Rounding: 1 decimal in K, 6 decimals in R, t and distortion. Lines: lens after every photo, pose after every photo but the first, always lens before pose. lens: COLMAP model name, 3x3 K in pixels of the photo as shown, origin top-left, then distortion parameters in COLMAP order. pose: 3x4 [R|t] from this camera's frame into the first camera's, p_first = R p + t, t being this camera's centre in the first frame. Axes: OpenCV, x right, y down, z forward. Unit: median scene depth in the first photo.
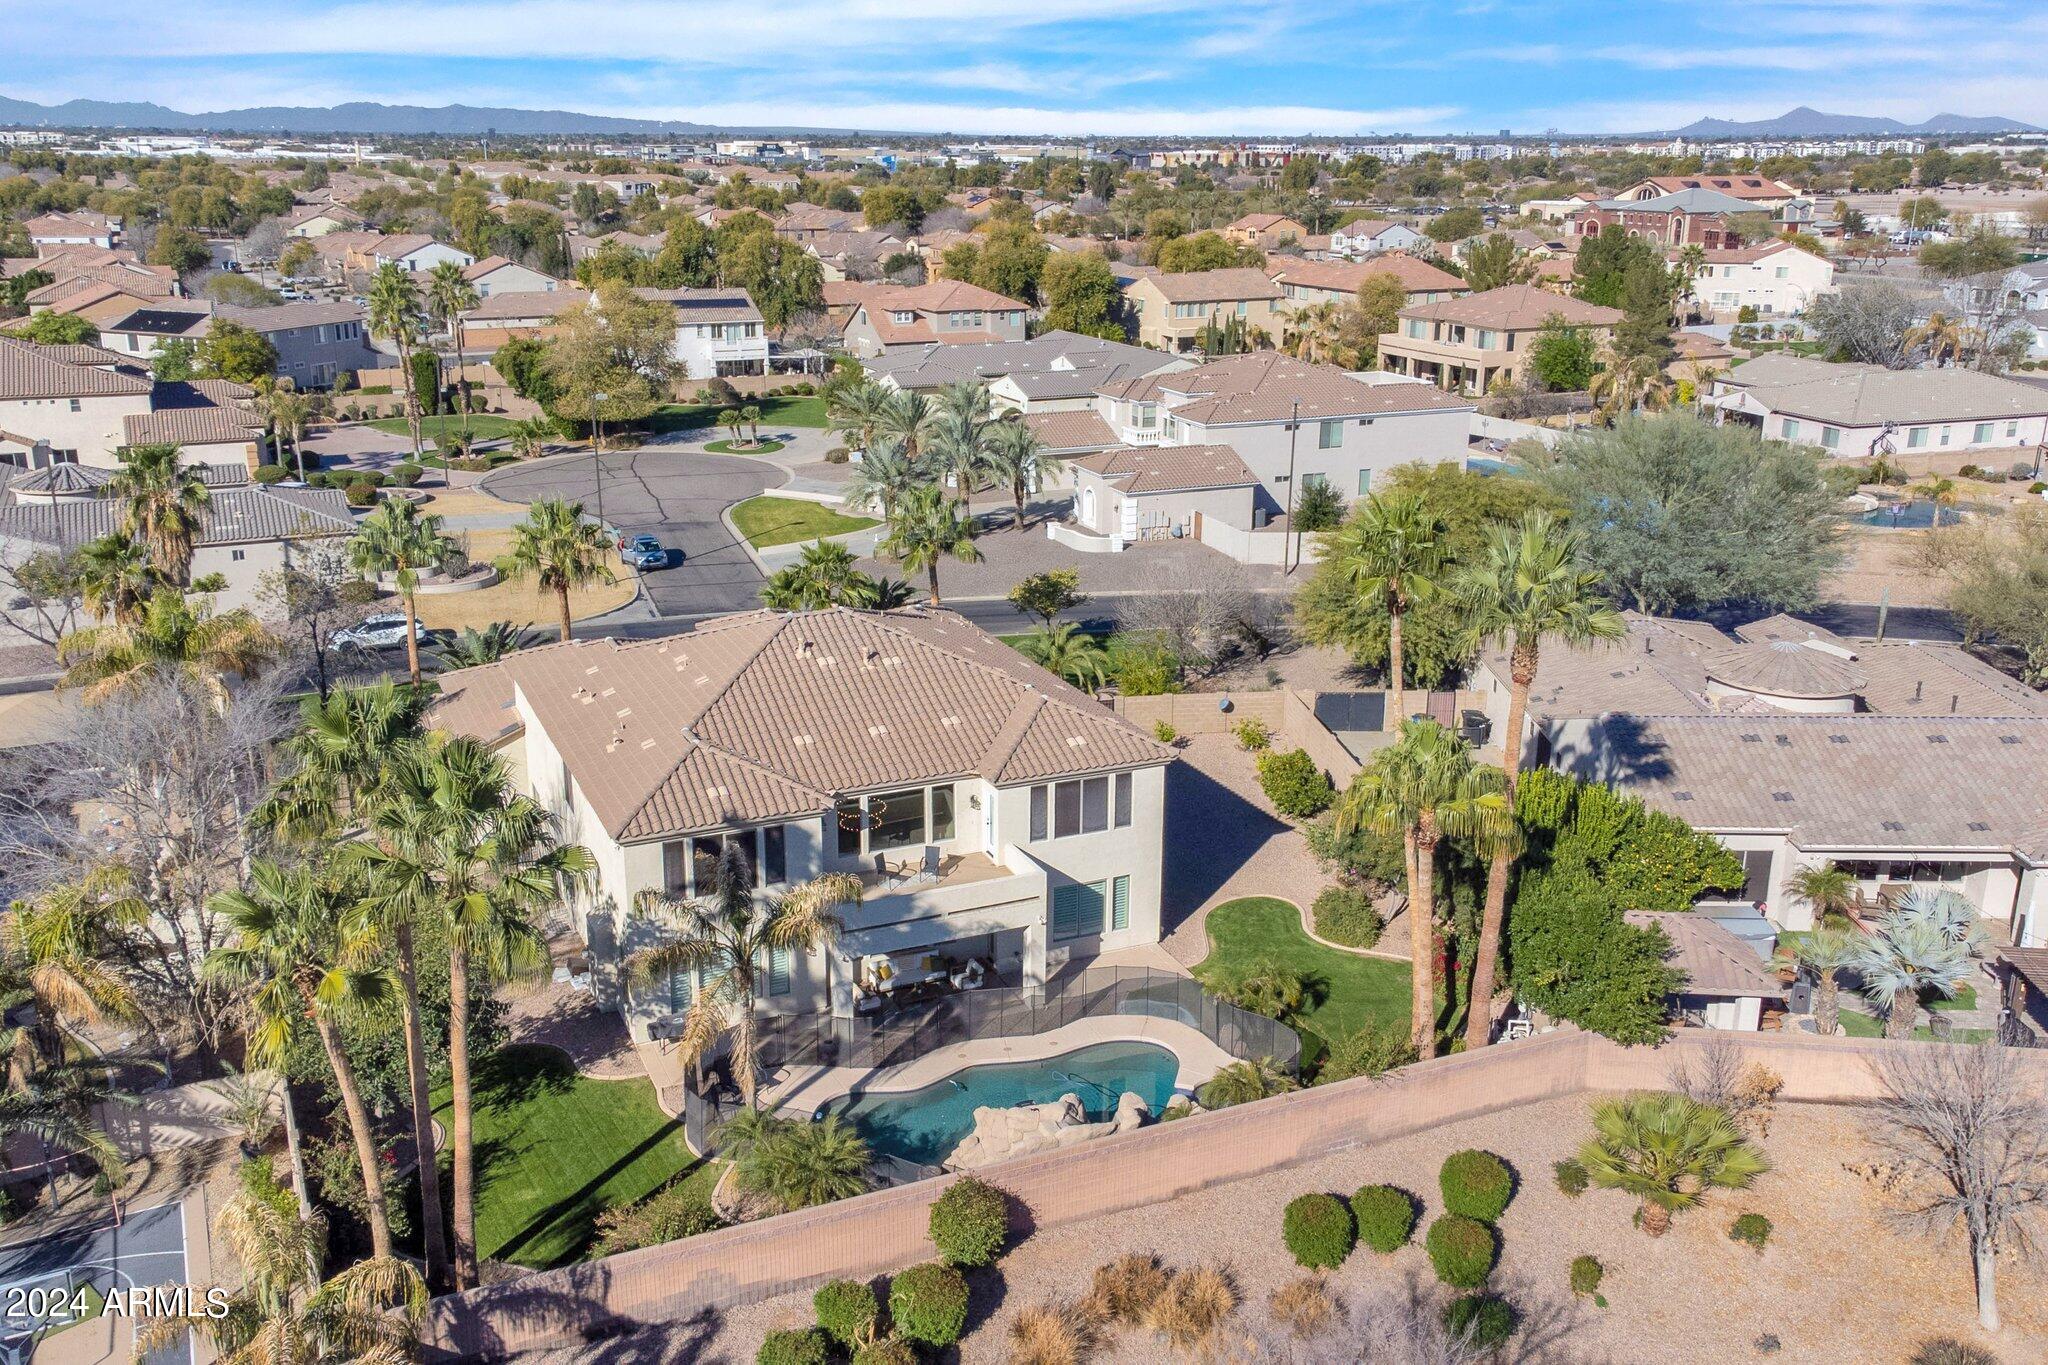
lens RADIAL K [[1793.4, 0, 1024.0], [0, 1793.4, 682.5], [0, 0, 1]] dist [0.070780, -0.091138]
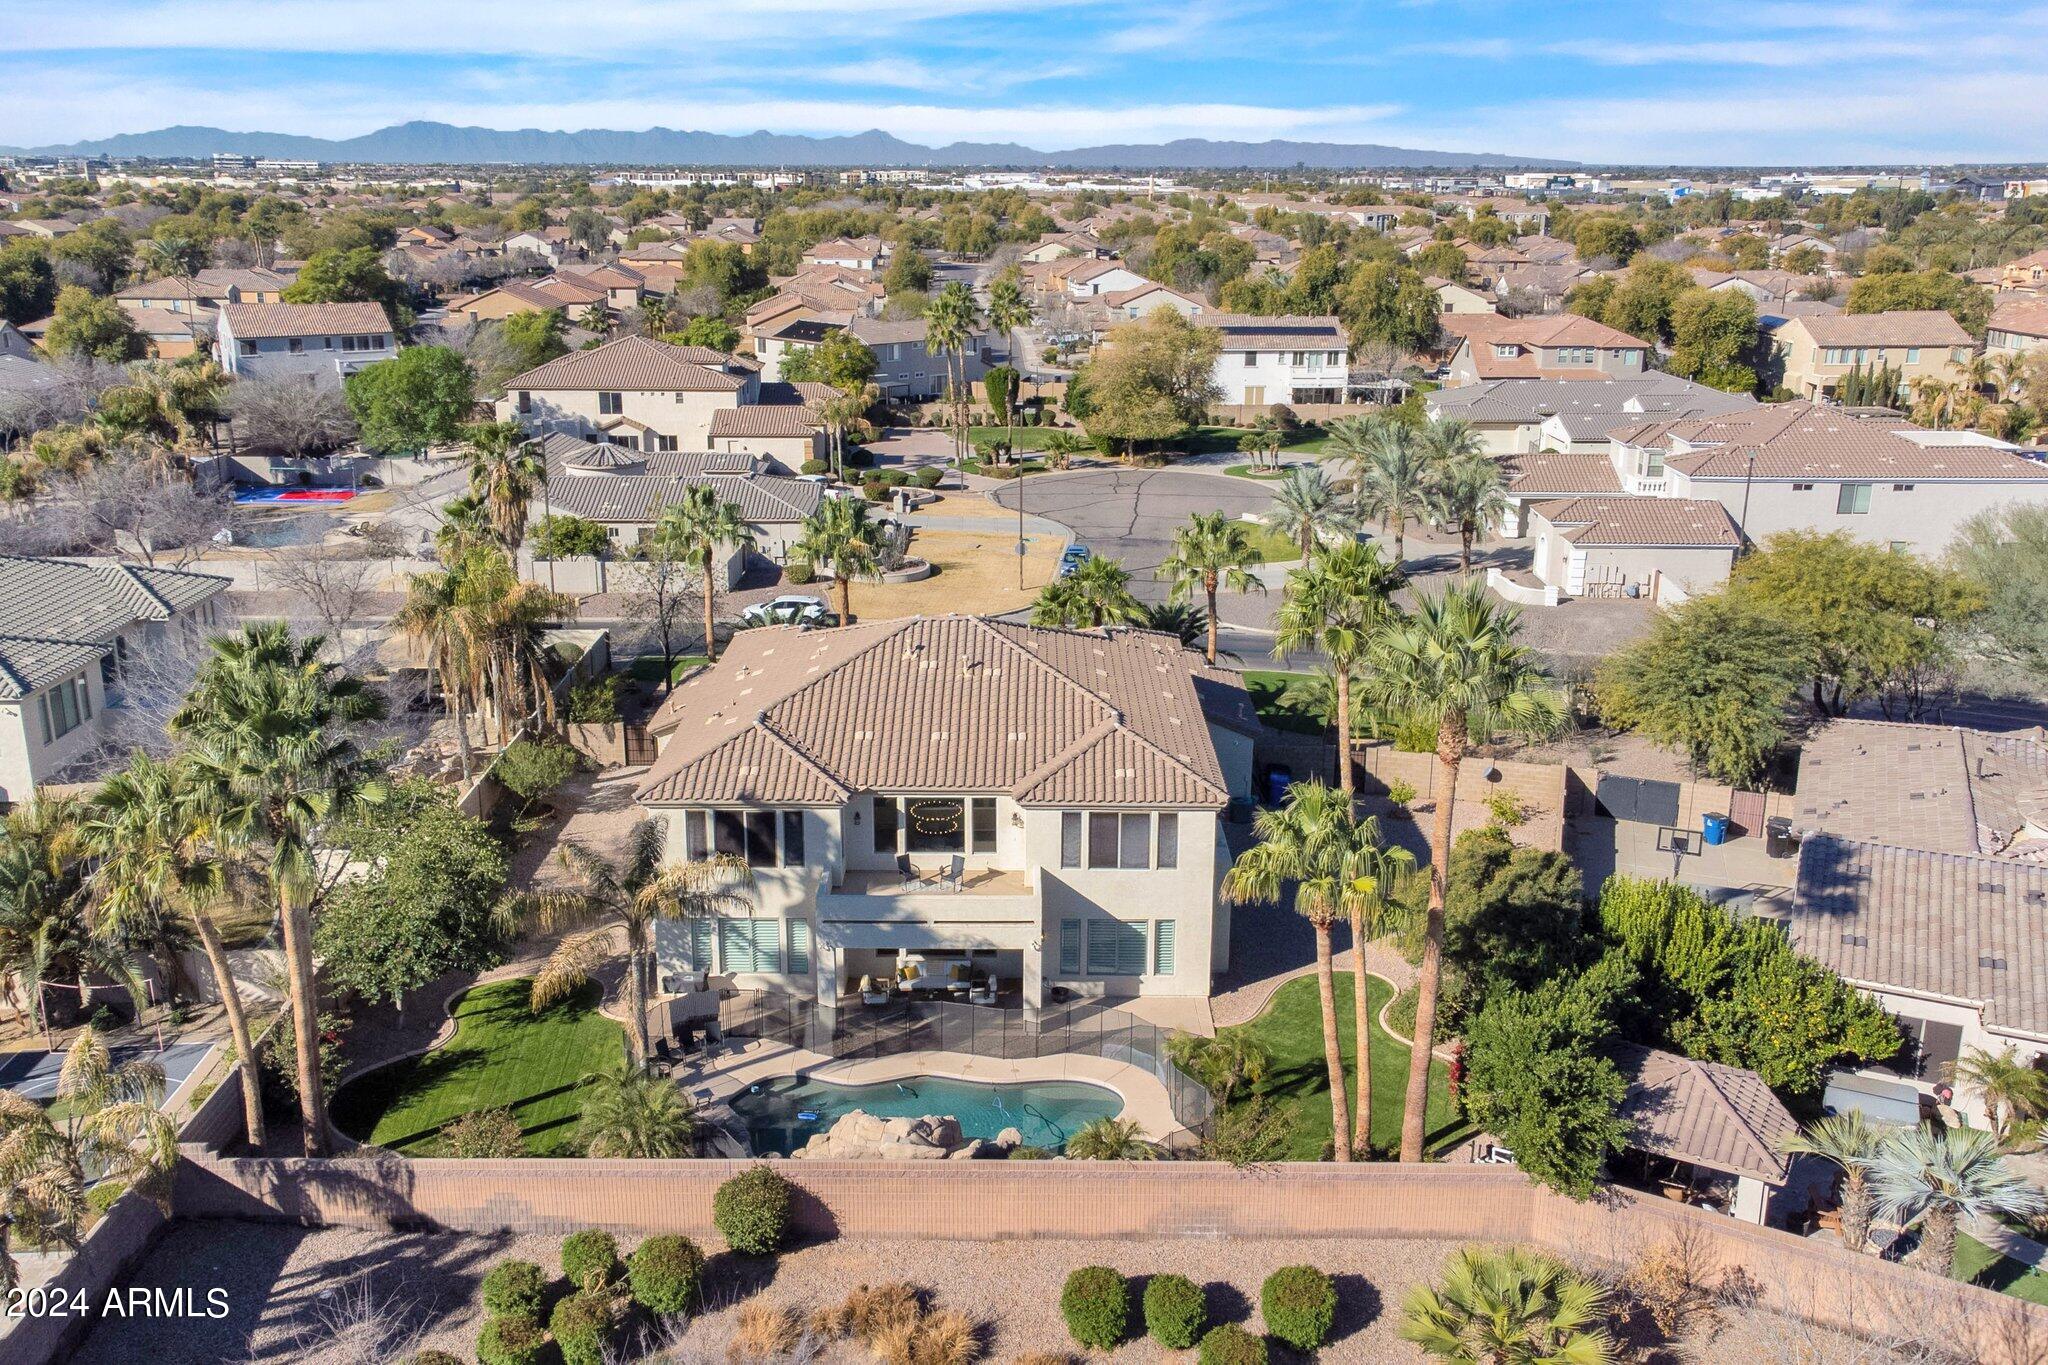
lens RADIAL K [[1793.4, 0, 1024.0], [0, 1793.4, 682.5], [0, 0, 1]] dist [0.070780, -0.091138]
pose [[0.911733, 0.113618, -0.394757, 0.345646], [-0.120248, 0.992712, 0.007995, -0.016686], [0.392788, 0.040180, 0.918751, 0.079656]]
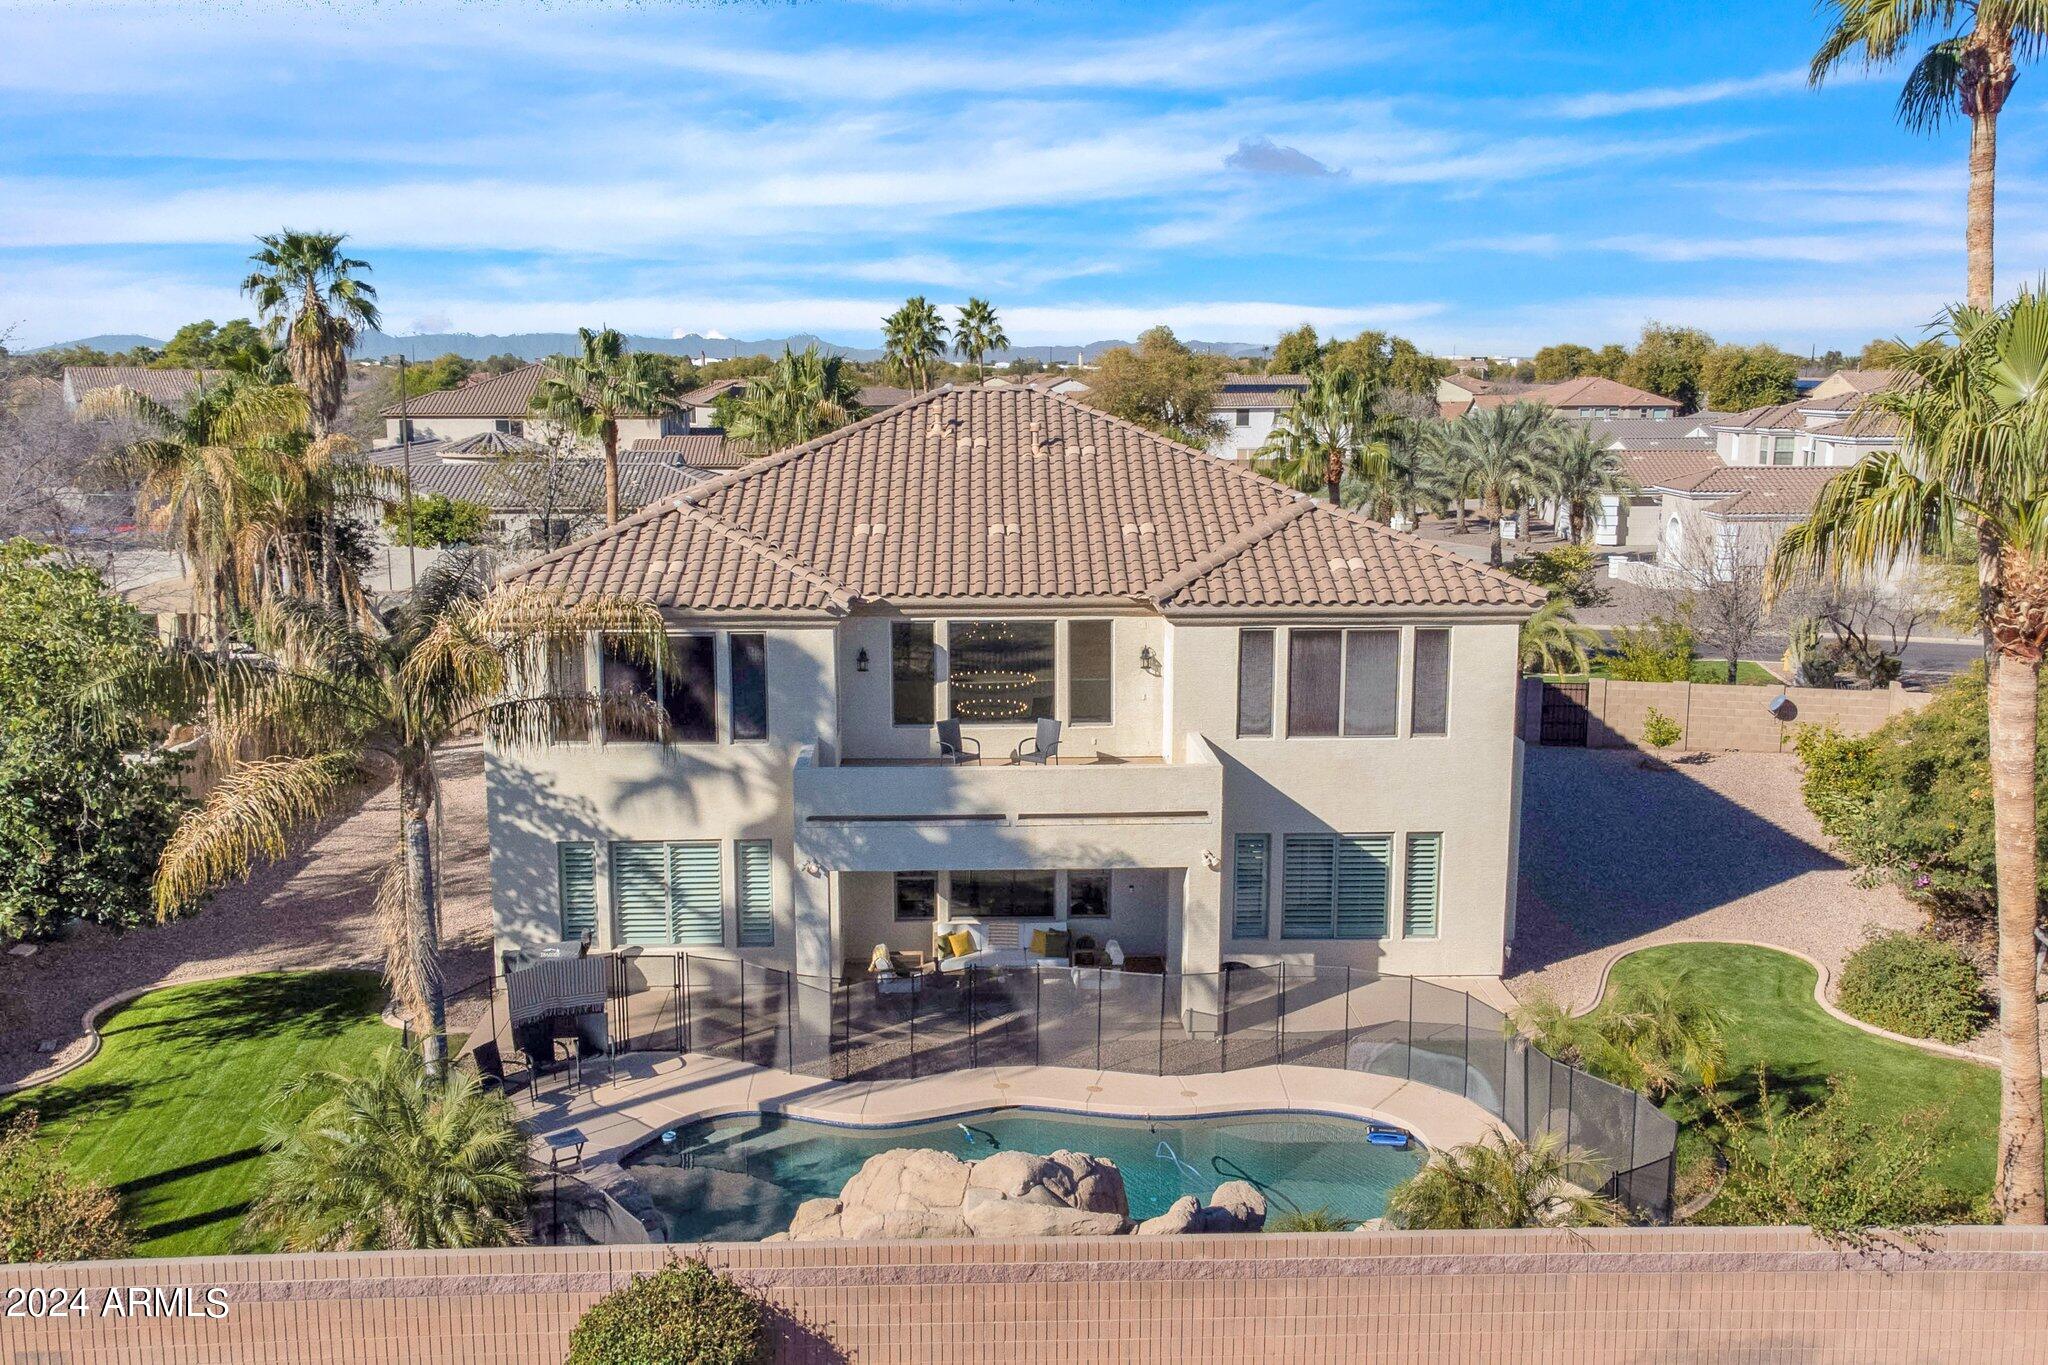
lens RADIAL K [[1793.4, 0, 1024.0], [0, 1793.4, 682.5], [0, 0, 1]] dist [0.070780, -0.091138]
pose [[0.927693, 0.060023, -0.368489, 0.136091], [-0.103630, 0.989607, -0.099697, 0.127469], [0.358674, 0.130675, 0.924271, 0.452746]]
